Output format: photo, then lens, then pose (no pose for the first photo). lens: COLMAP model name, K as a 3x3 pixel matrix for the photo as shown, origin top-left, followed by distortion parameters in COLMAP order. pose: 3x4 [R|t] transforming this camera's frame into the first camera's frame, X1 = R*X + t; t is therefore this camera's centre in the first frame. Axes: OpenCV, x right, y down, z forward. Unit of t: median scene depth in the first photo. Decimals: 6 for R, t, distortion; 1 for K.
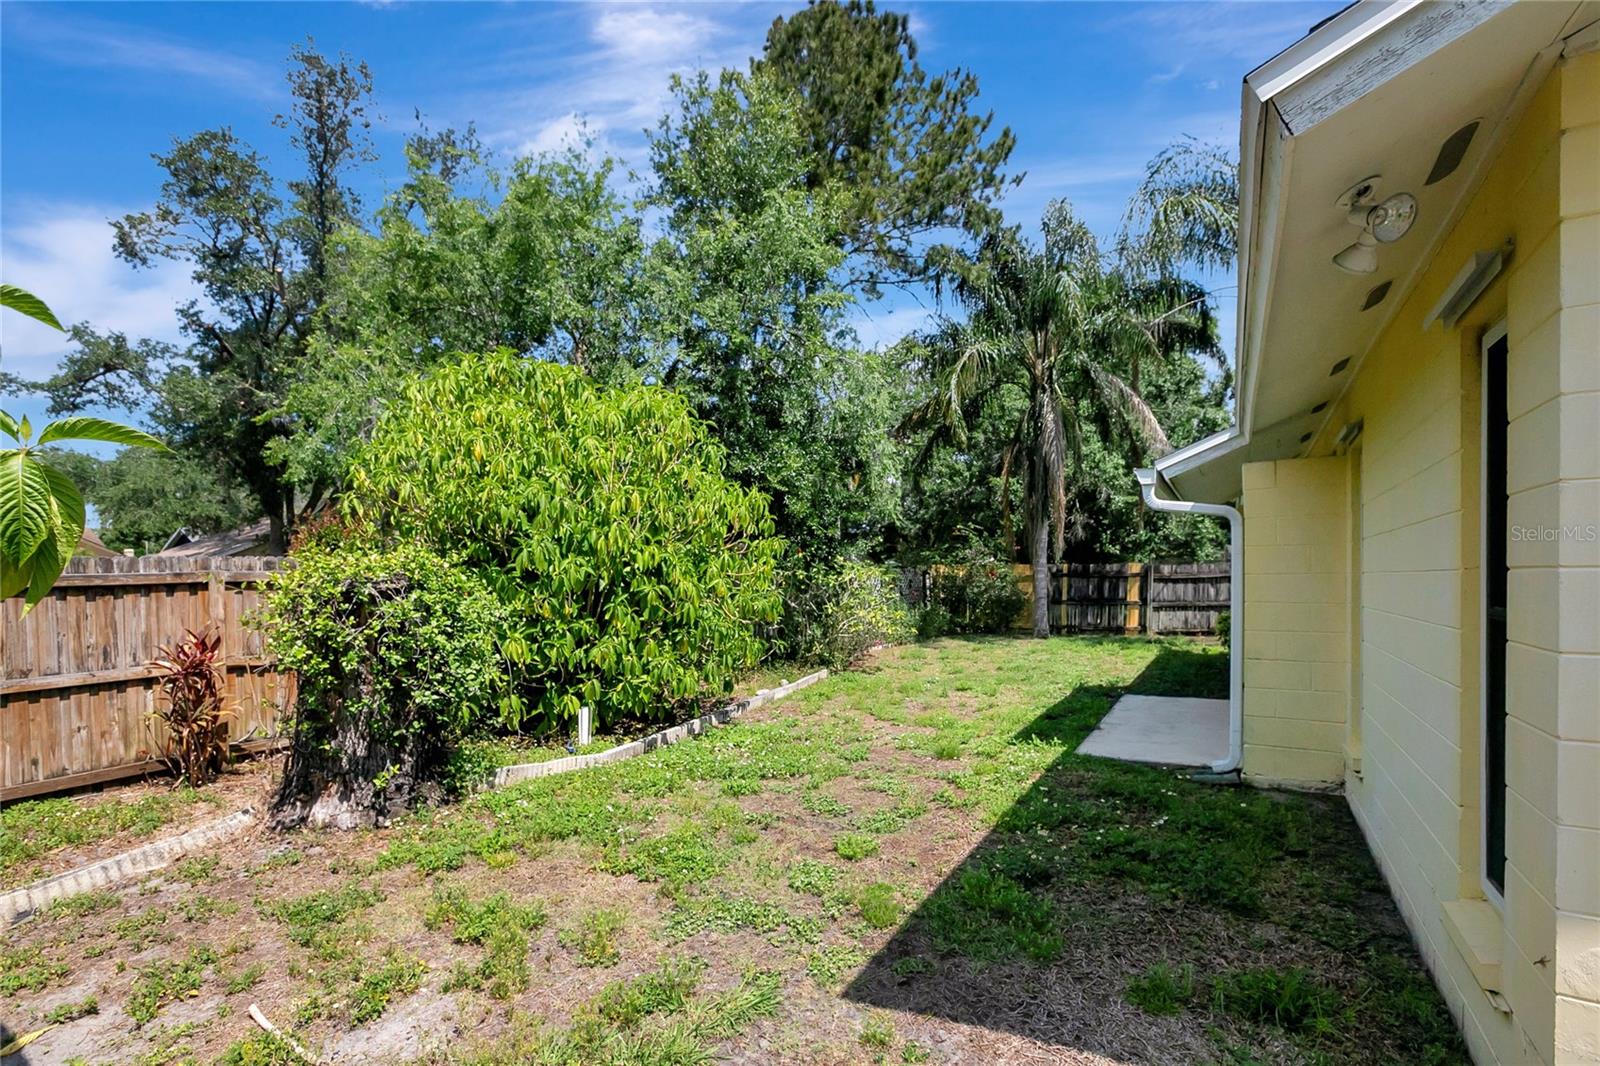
lens RADIAL K [[761.2, 0, 798.8], [0, 761.2, 550.1], [0, 0, 1]] dist [-0.002026, 0.000235]
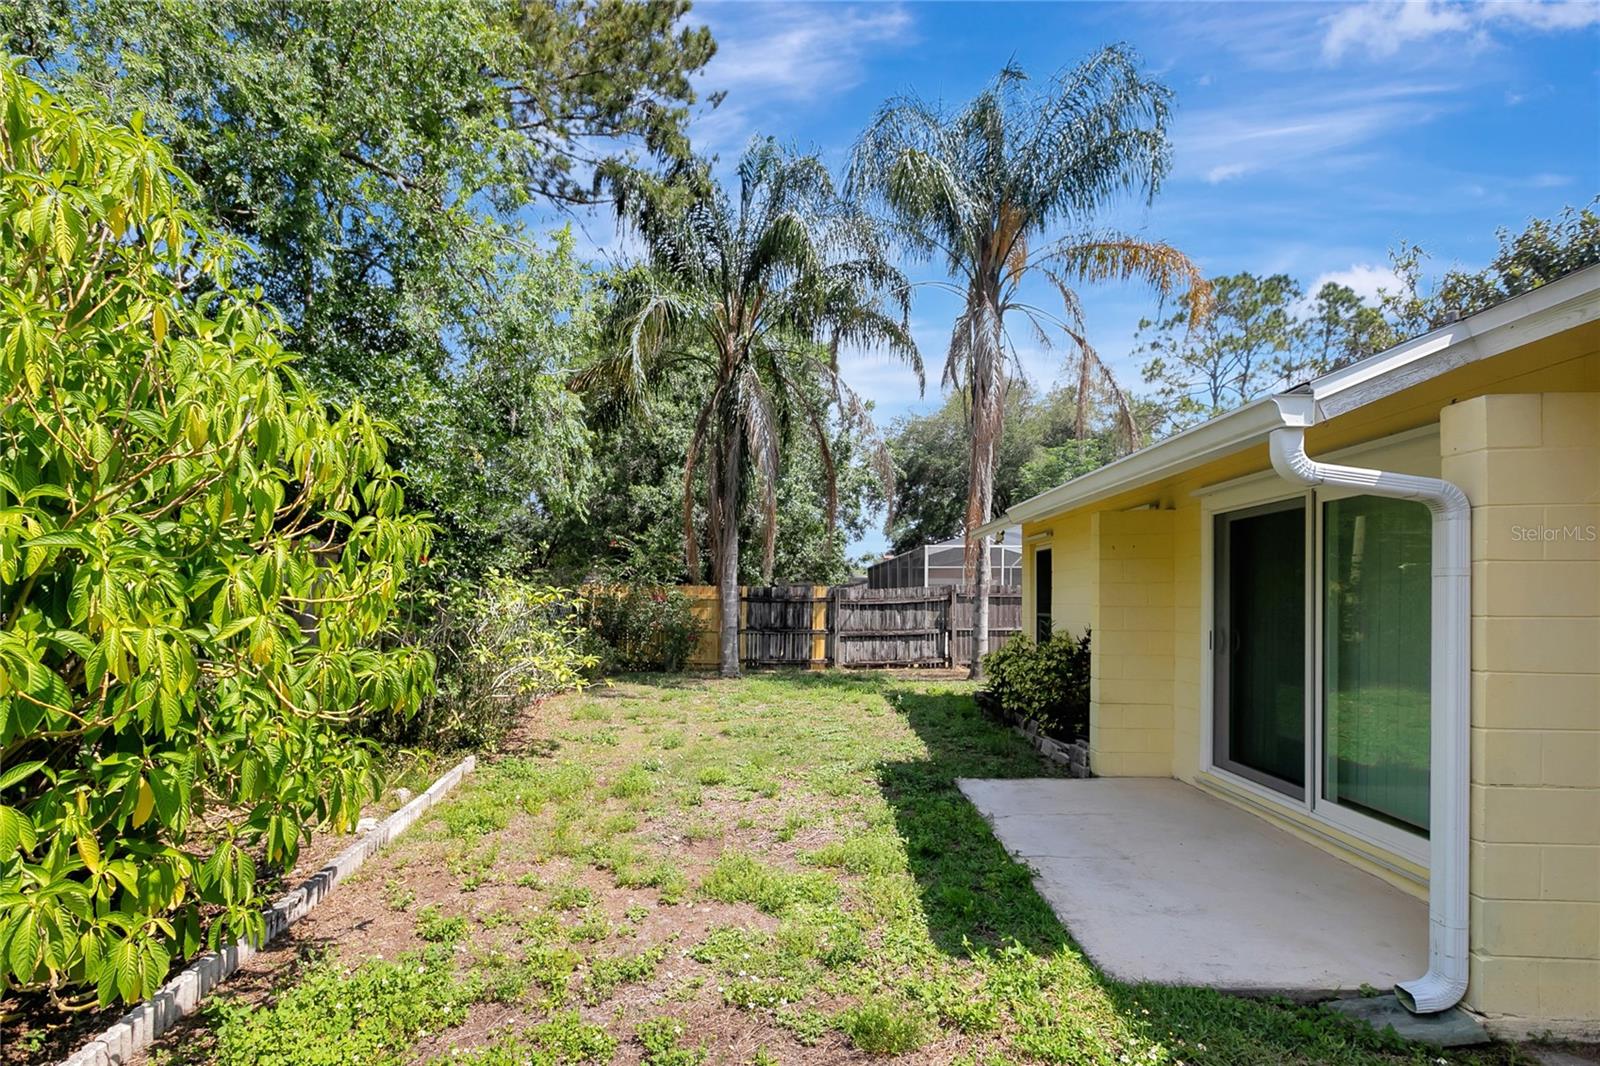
lens RADIAL K [[779.8, 0, 748.8], [0, 779.8, 598.2], [0, 0, 1]] dist [-0.003173, 0.000094]
pose [[0.901799, 0.010830, 0.432020, -0.022686], [-0.026782, 0.999165, 0.030856, 0.005308], [-0.431325, -0.039396, 0.901336, 0.237376]]
